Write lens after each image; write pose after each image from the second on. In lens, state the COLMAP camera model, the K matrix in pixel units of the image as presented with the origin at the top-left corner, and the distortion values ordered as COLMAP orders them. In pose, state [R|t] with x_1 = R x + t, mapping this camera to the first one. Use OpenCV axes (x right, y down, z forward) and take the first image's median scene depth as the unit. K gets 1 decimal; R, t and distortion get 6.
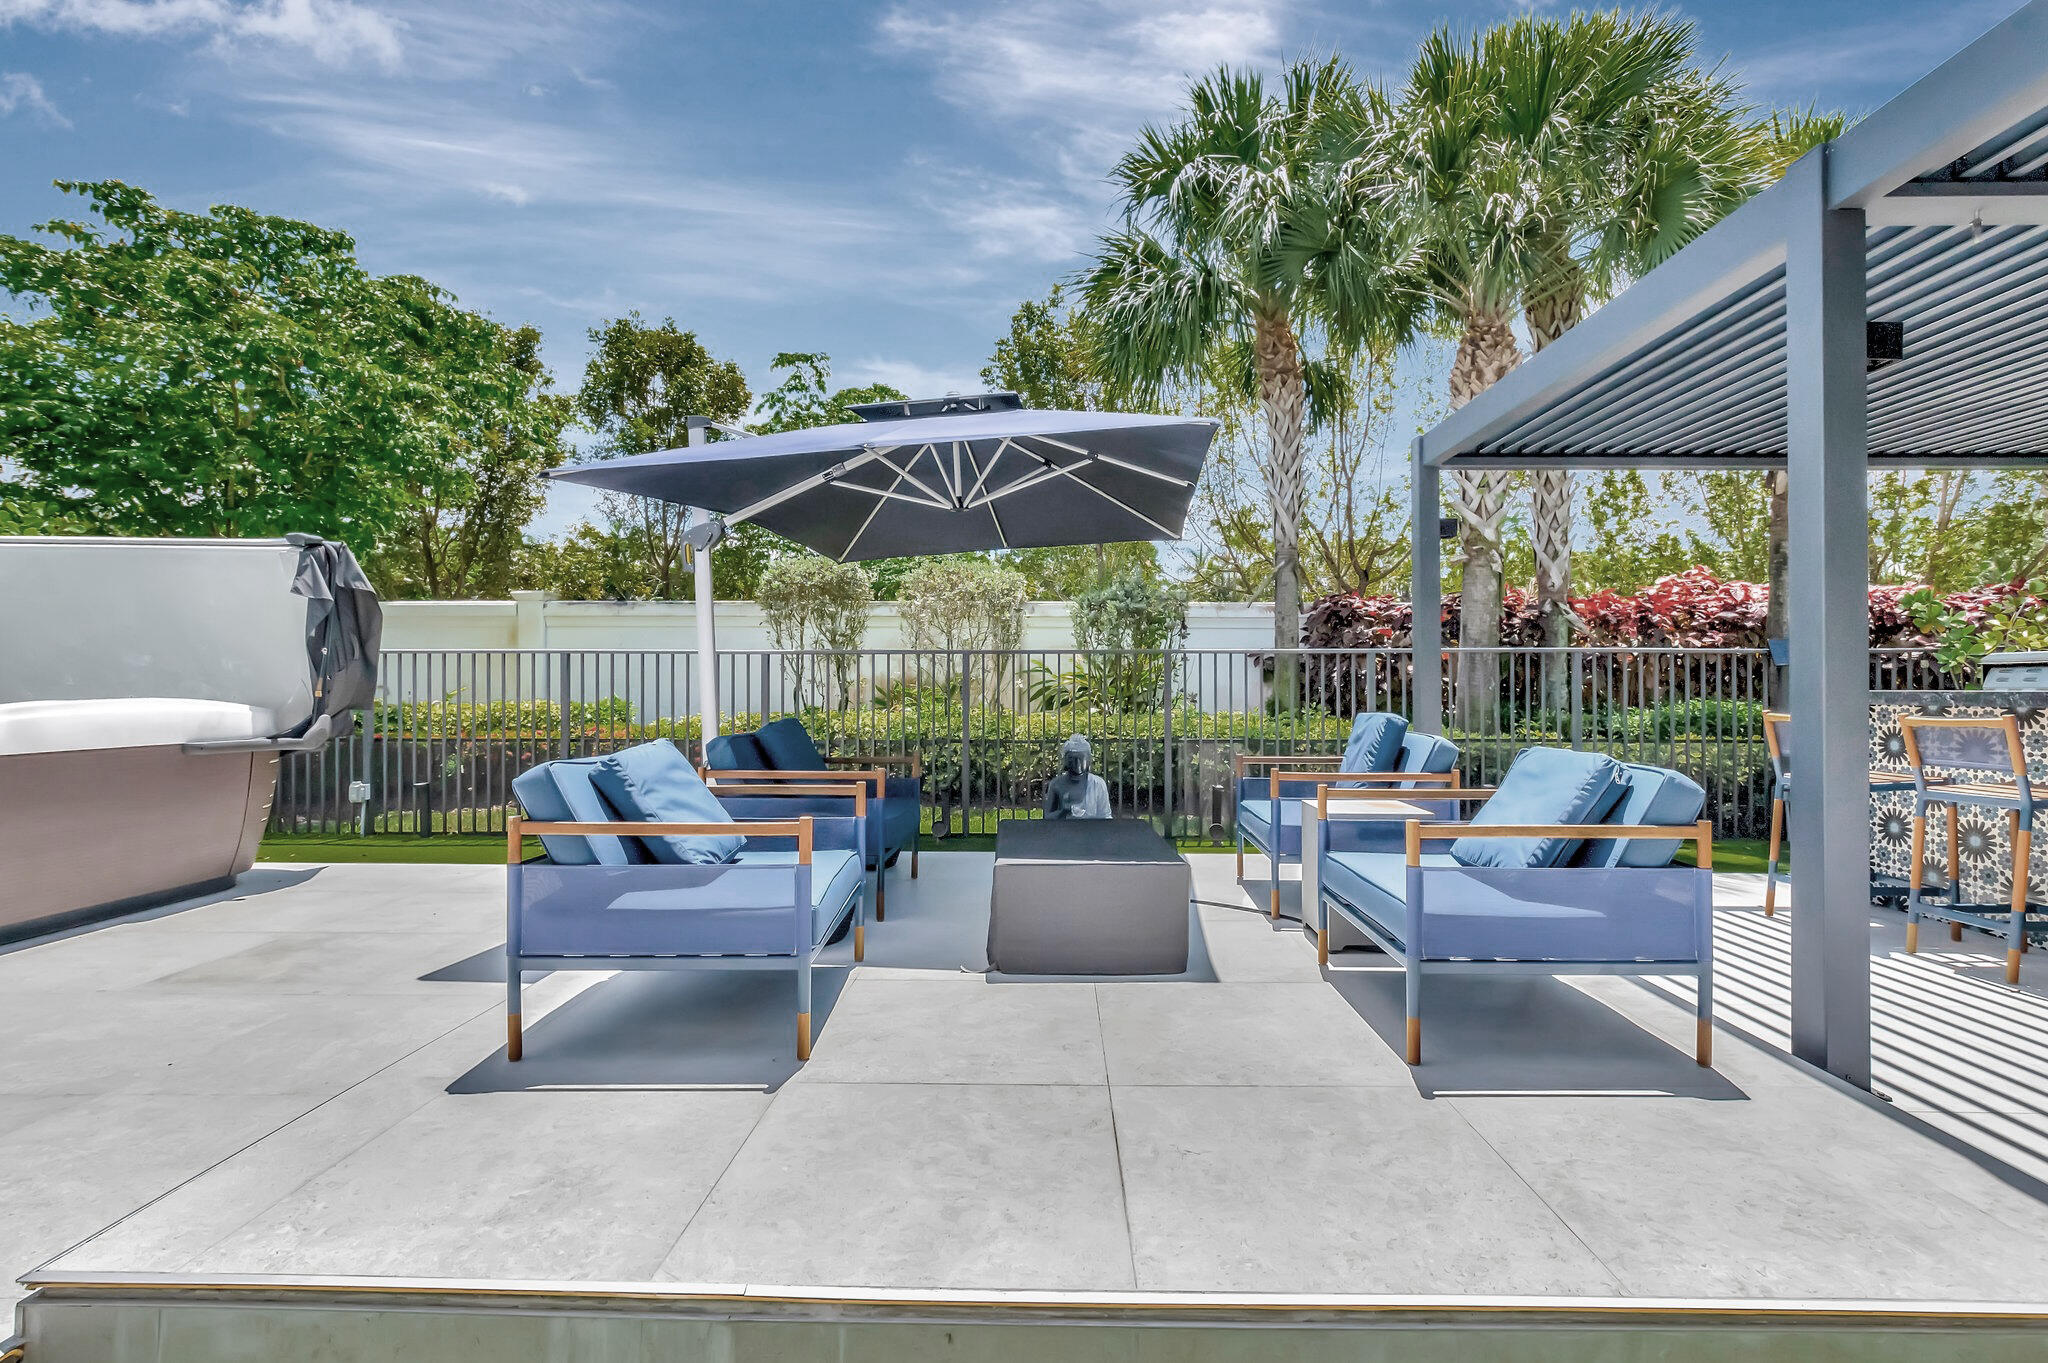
lens RADIAL K [[924.0, 0, 1024.0], [0, 924.0, 681.5], [0, 0, 1]] dist [-0.051552, 0.021563]
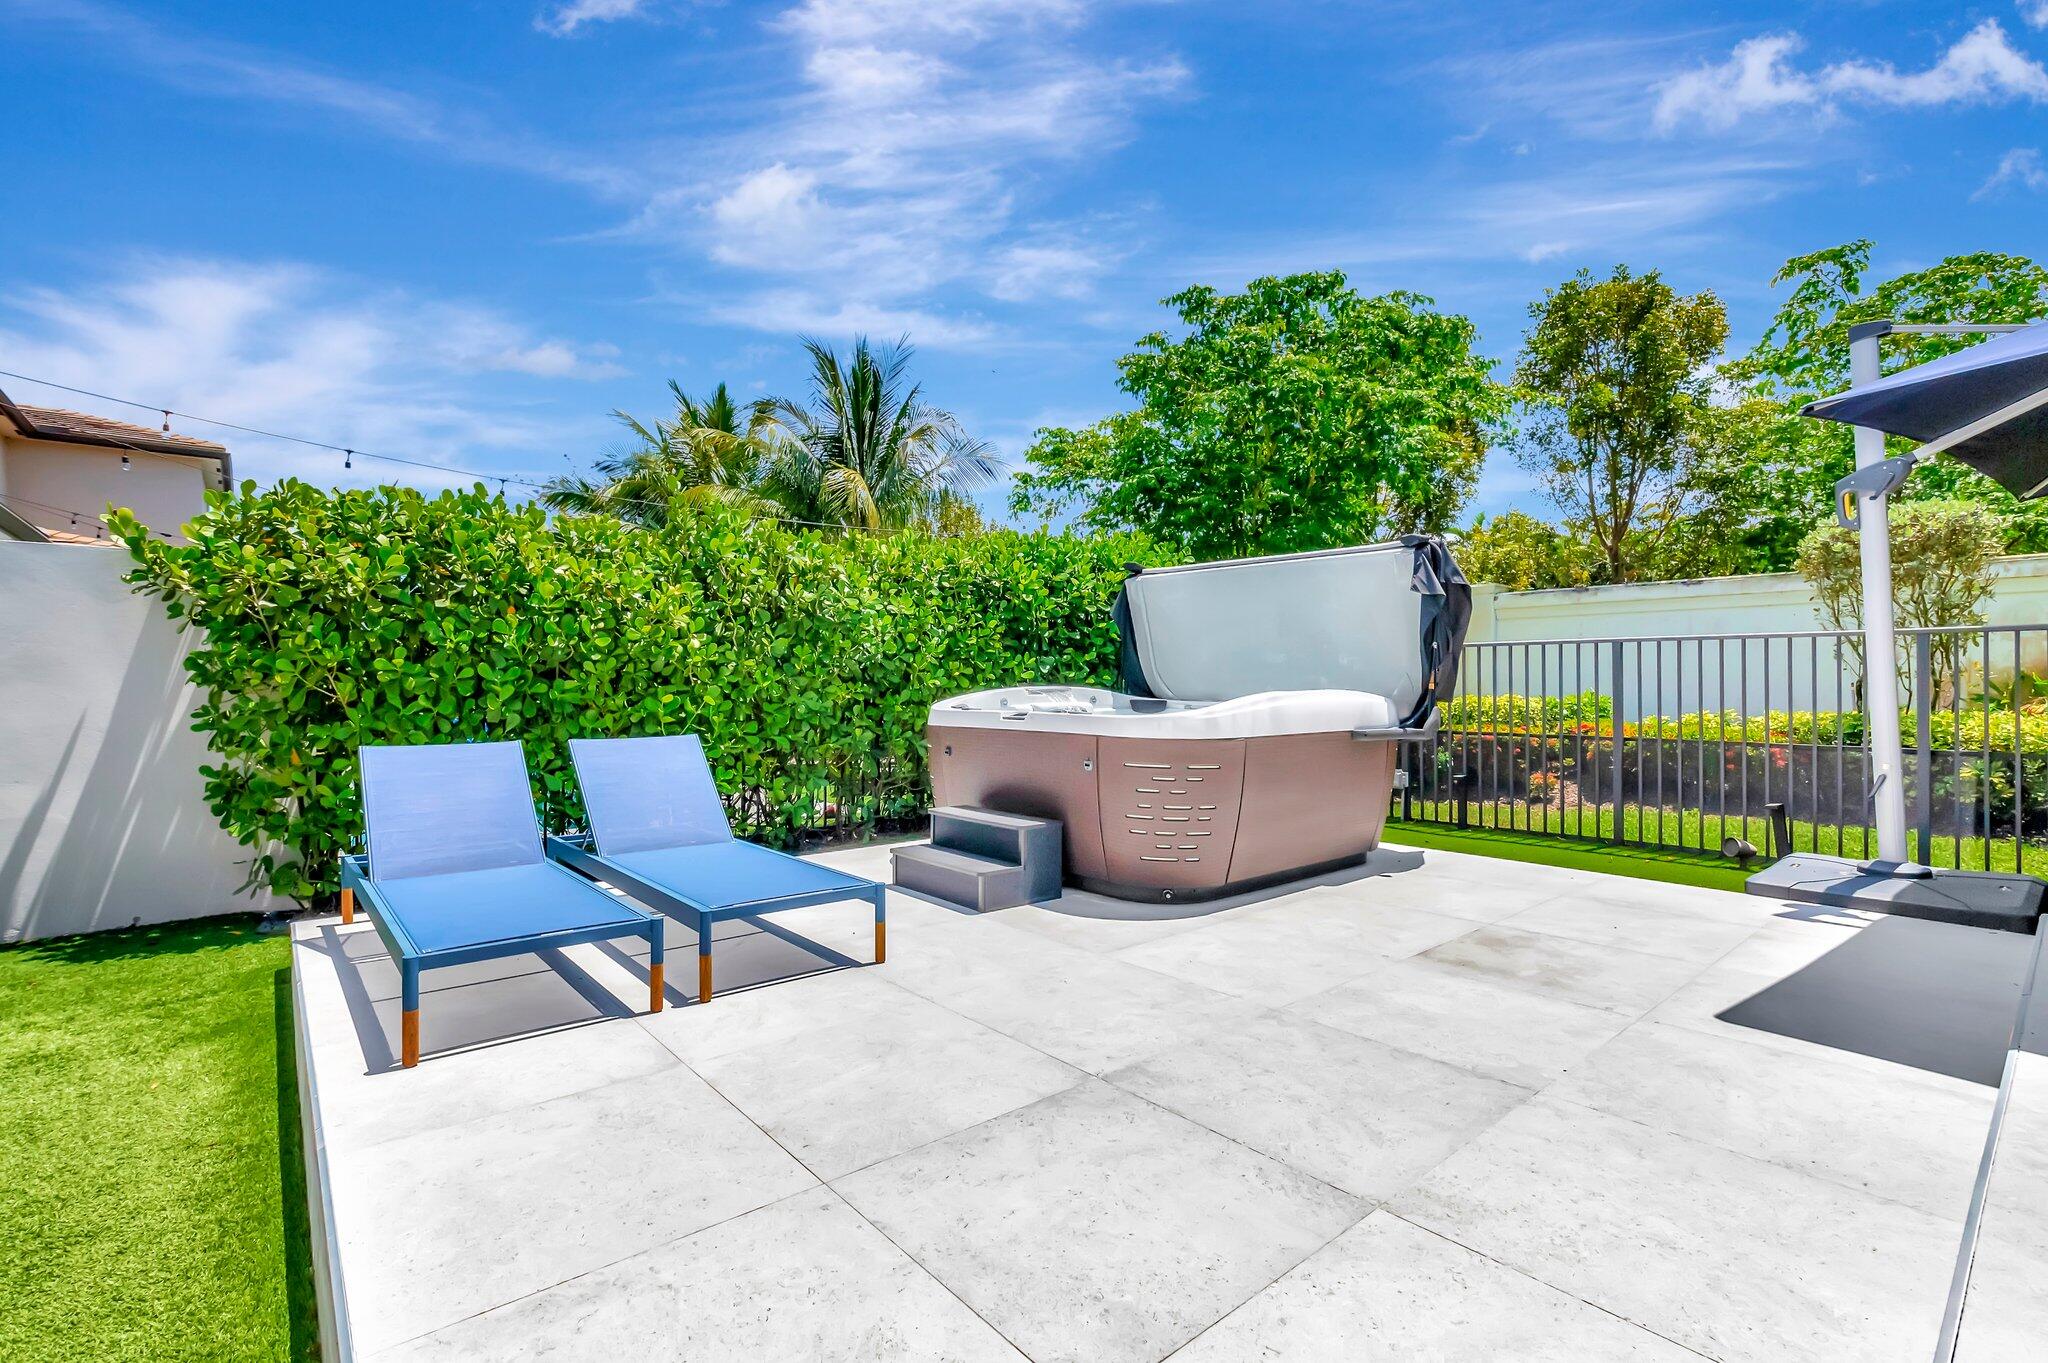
lens RADIAL K [[885.1, 0, 1024.0], [0, 885.1, 681.5], [0, 0, 1]] dist [0.001268, 0.000291]
pose [[0.661755, -0.009339, -0.749662, -0.225071], [0.011099, 0.999935, -0.002659, 0.004056], [0.749638, -0.006561, 0.661815, -0.017390]]
